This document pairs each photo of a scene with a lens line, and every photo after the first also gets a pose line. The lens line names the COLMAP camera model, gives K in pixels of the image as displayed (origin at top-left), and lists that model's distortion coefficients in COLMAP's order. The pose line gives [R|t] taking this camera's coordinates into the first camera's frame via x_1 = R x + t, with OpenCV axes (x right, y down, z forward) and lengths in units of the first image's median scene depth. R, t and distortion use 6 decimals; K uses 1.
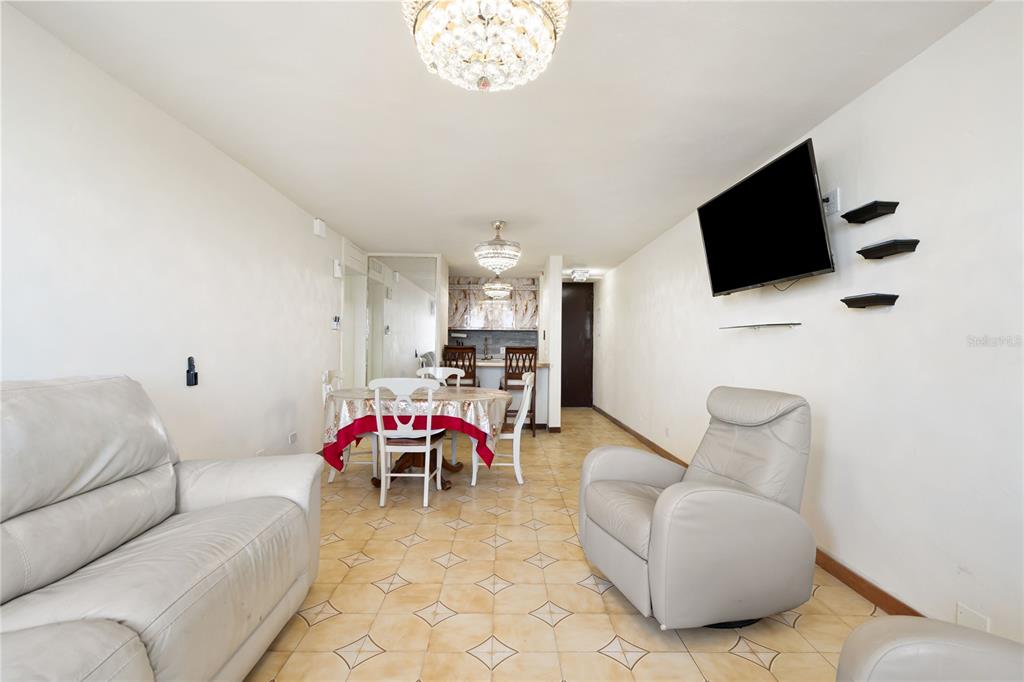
lens RADIAL K [[463.5, 0, 502.0], [0, 463.5, 341.1], [0, 0, 1]] dist [0.002594, -0.000176]
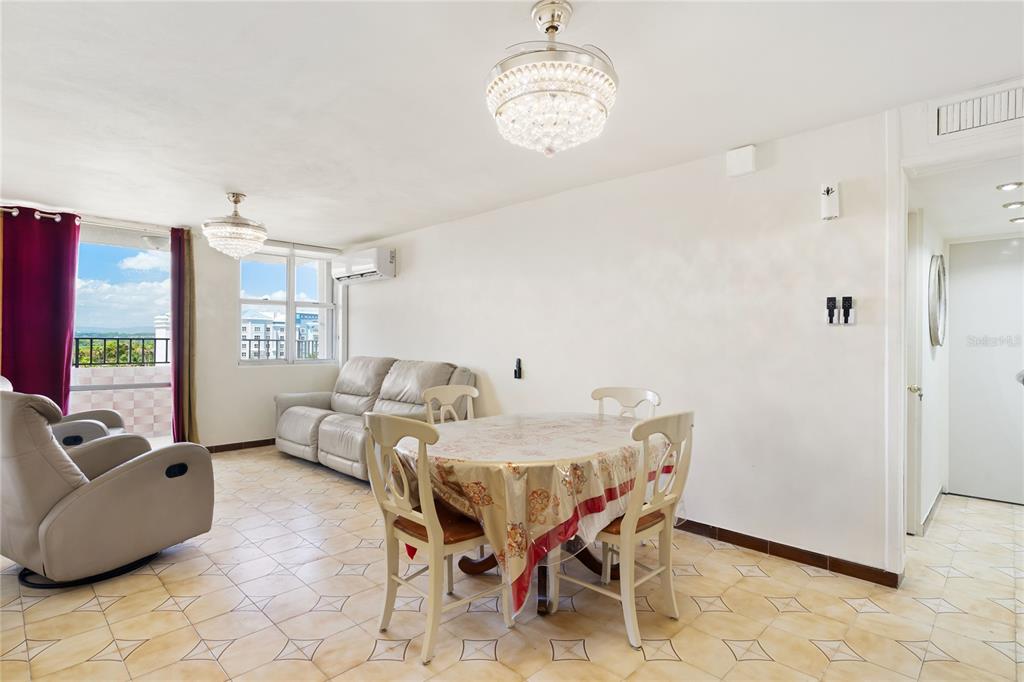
lens RADIAL K [[518.1, 0, 516.3], [0, 518.1, 347.7], [0, 0, 1]] dist [0.001875, 0.001284]
pose [[-0.698737, -0.007366, -0.715341, 0.216532], [-0.006931, 0.999970, -0.003527, 0.002740], [0.715345, 0.002493, -0.698767, 0.939477]]
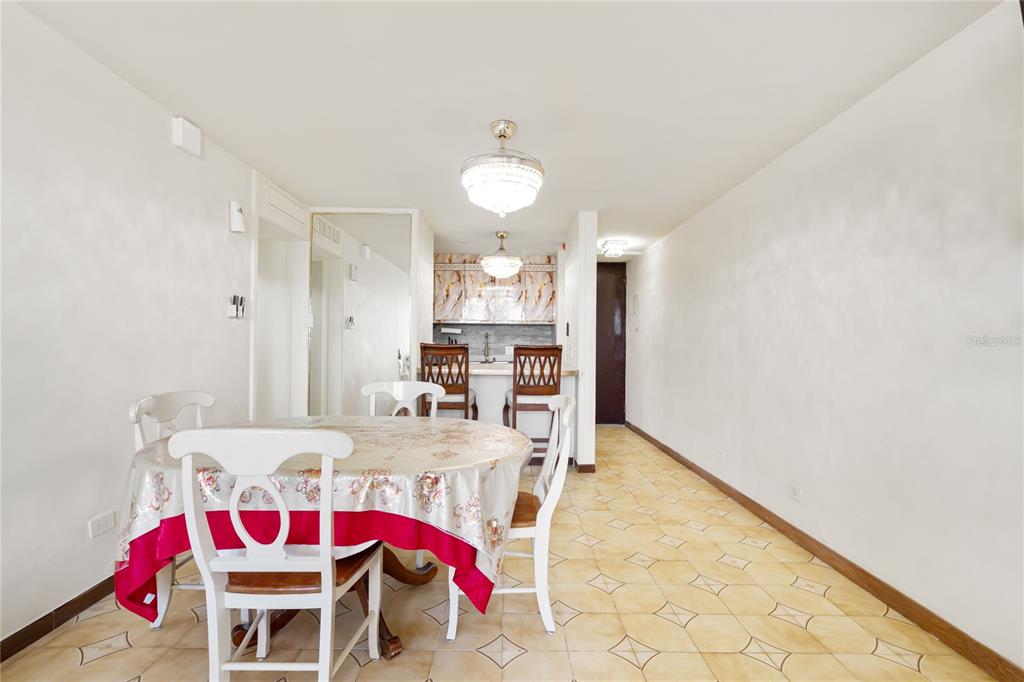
lens RADIAL K [[463.5, 0, 509.0], [0, 463.5, 339.1], [0, 0, 1]] dist [0.002594, -0.000176]
pose [[0.999985, -0.000683, 0.005430, -0.002878], [0.000695, 0.999997, -0.002303, 0.004266], [-0.005429, 0.002307, 0.999983, 0.325301]]
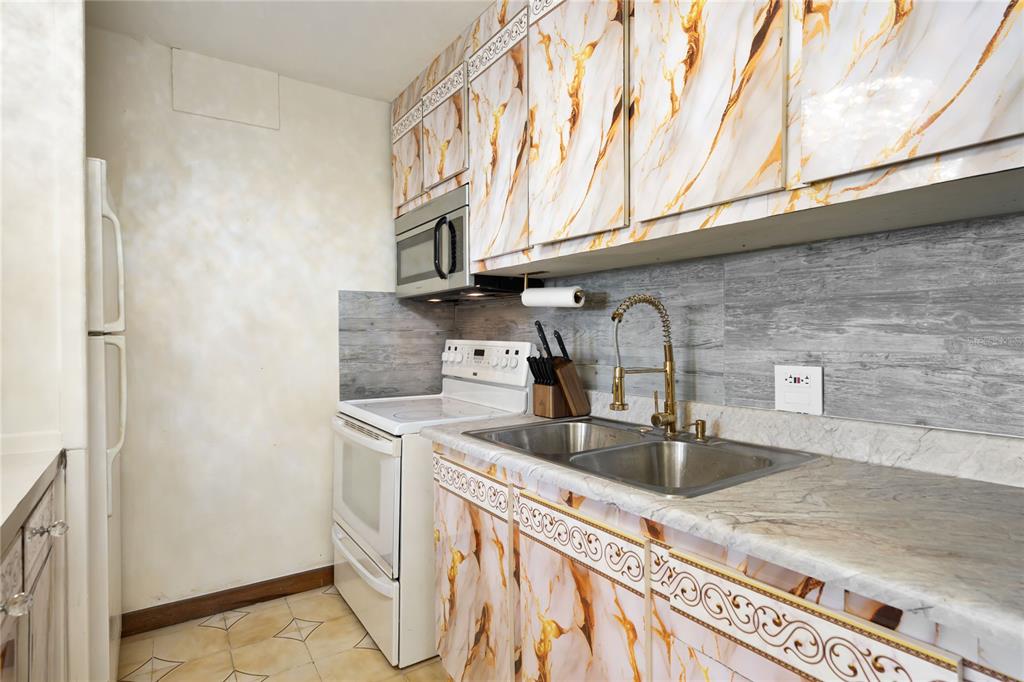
lens RADIAL K [[518.1, 0, 507.7], [0, 518.1, 339.9], [0, 0, 1]] dist [0.001875, 0.001284]
pose [[0.547606, -0.000915, -0.836736, 0.117231], [0.013020, 0.999888, 0.007428, 0.005009], [0.836635, -0.014962, 0.547556, 1.183893]]
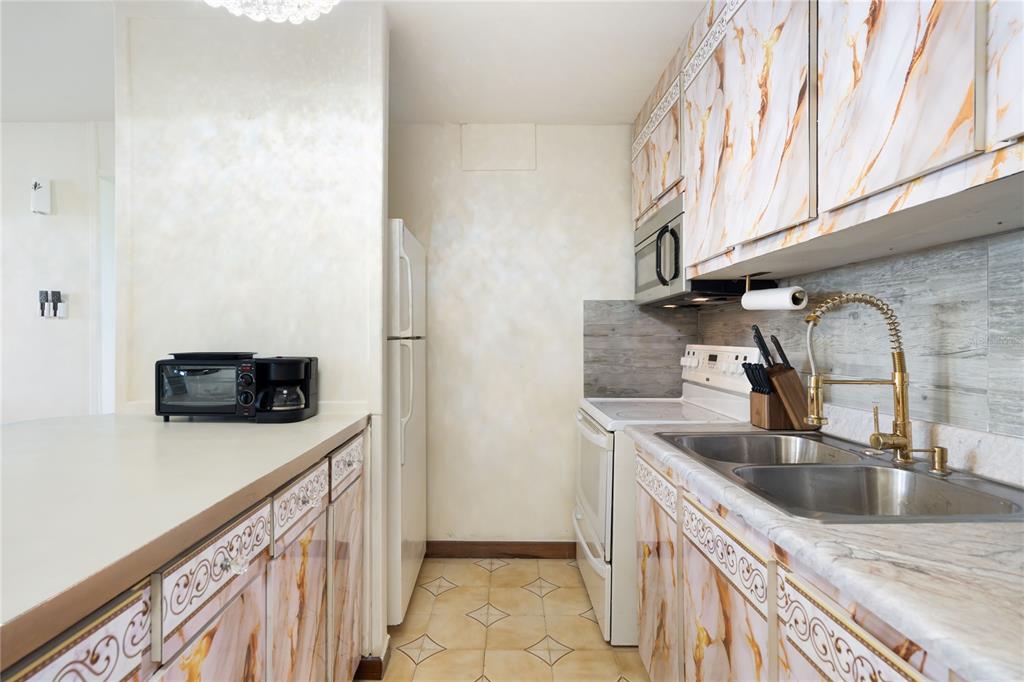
lens RADIAL K [[500.2, 0, 510.3], [0, 500.2, 340.0], [0, 0, 1]] dist [0.001276, 0.000106]
pose [[0.003086, -0.008286, -0.999961, 0.149188], [0.007508, 0.999938, -0.008263, 0.005926], [0.999967, -0.007482, 0.003148, 1.229566]]
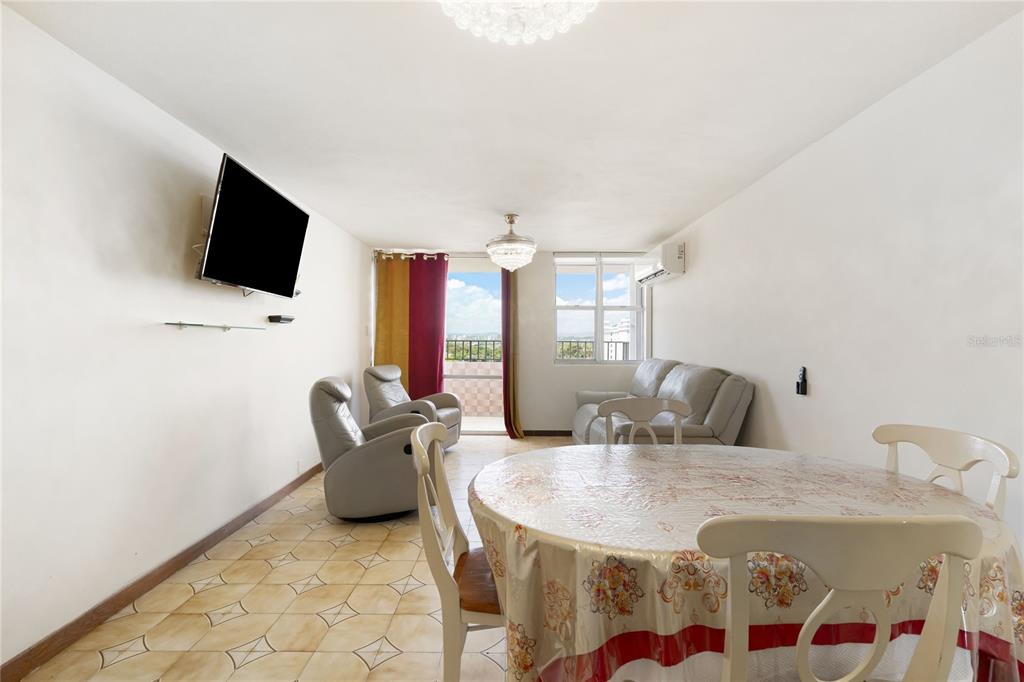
lens RADIAL K [[463.5, 0, 503.7], [0, 463.5, 343.8], [0, 0, 1]] dist [0.002594, -0.000176]
pose [[-0.999805, -0.015945, 0.011616, -0.005444], [-0.015987, 0.999866, -0.003494, -0.001403], [-0.011559, -0.003679, -0.999926, 0.904708]]
